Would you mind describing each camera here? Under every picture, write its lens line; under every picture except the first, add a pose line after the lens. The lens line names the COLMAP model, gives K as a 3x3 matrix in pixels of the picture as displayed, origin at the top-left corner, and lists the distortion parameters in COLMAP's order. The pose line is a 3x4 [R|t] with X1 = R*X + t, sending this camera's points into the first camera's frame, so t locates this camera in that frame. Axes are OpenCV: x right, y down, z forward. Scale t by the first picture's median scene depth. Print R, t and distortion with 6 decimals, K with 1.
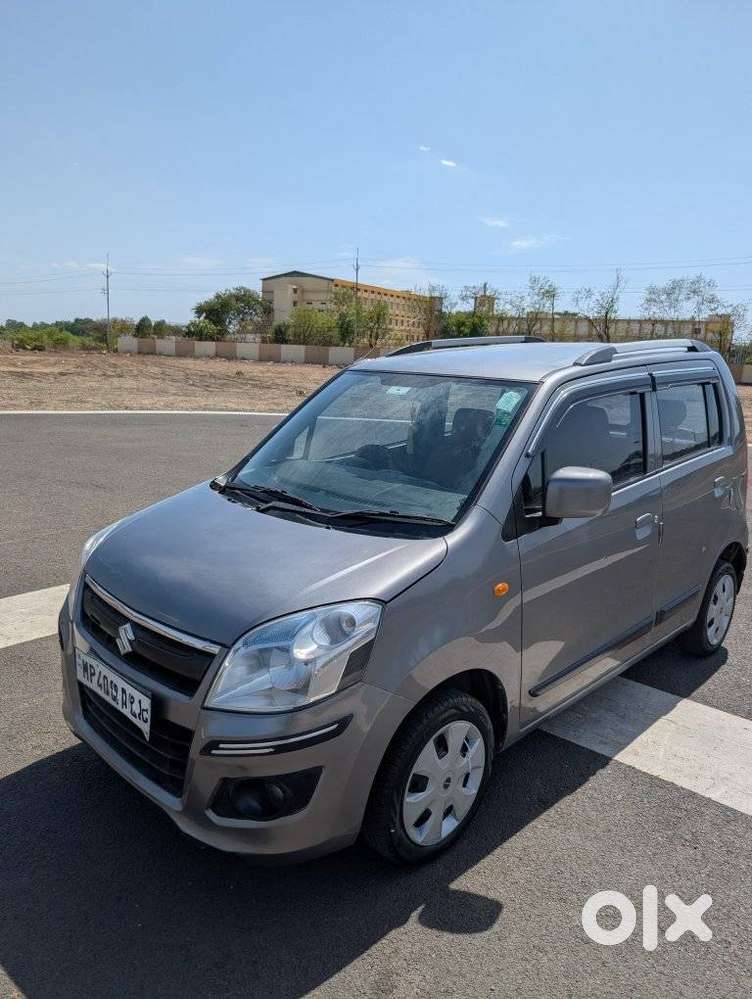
lens RADIAL K [[769.4, 0, 377.3], [0, 769.4, 479.4], [0, 0, 1]] dist [0.034641, -0.004836]
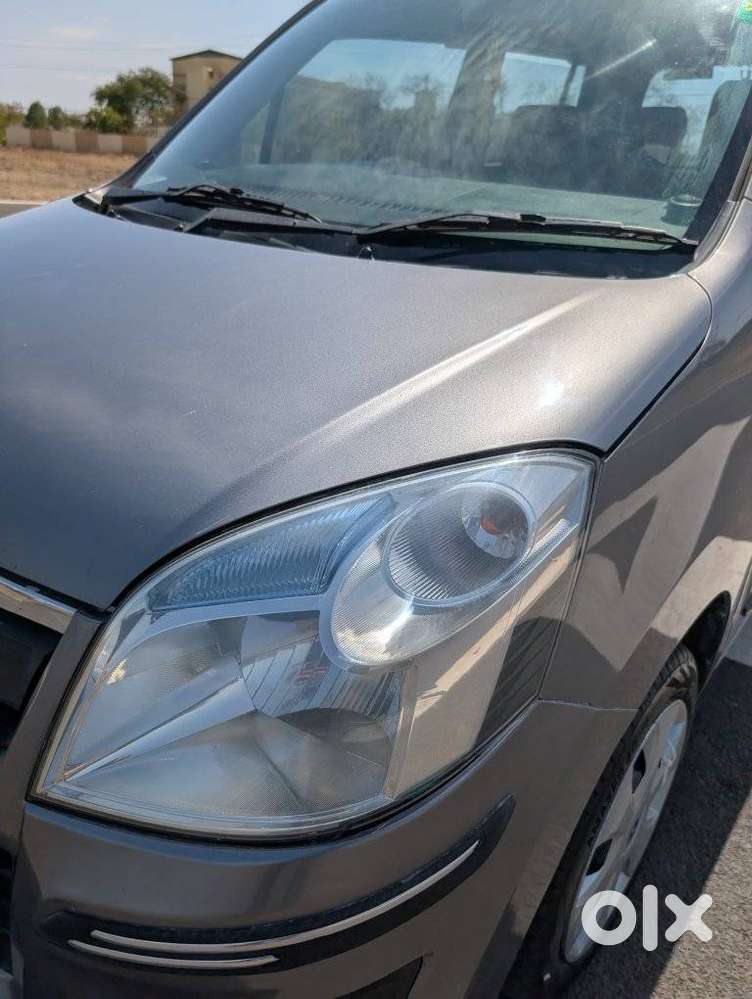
lens RADIAL K [[742.5, 0, 379.9], [0, 742.5, 490.5], [0, 0, 1]] dist [0.033135, -0.033650]
pose [[0.995048, -0.018406, 0.097676, -0.090926], [-0.005577, 0.970819, 0.239747, 0.082756], [-0.099239, -0.239105, 0.965909, 0.577002]]
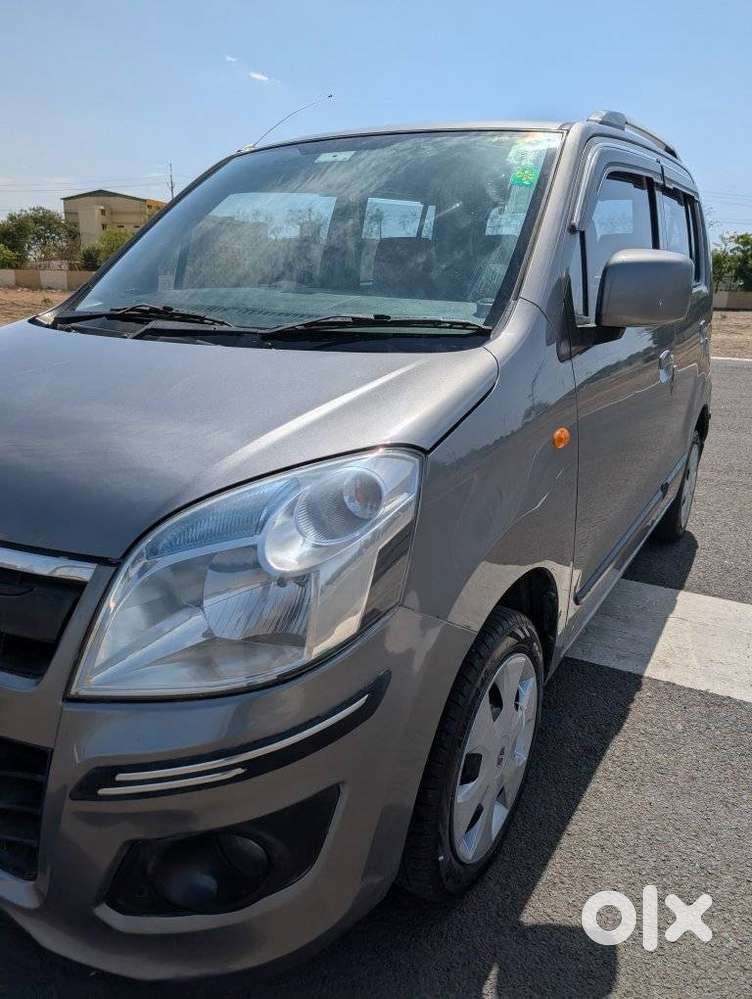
lens RADIAL K [[742.5, 0, 379.9], [0, 742.5, 490.5], [0, 0, 1]] dist [0.033135, -0.033650]
pose [[0.971984, -0.073609, 0.223225, -0.107620], [0.052012, 0.993512, 0.101137, 0.109565], [-0.229221, -0.086694, 0.969506, 0.429201]]
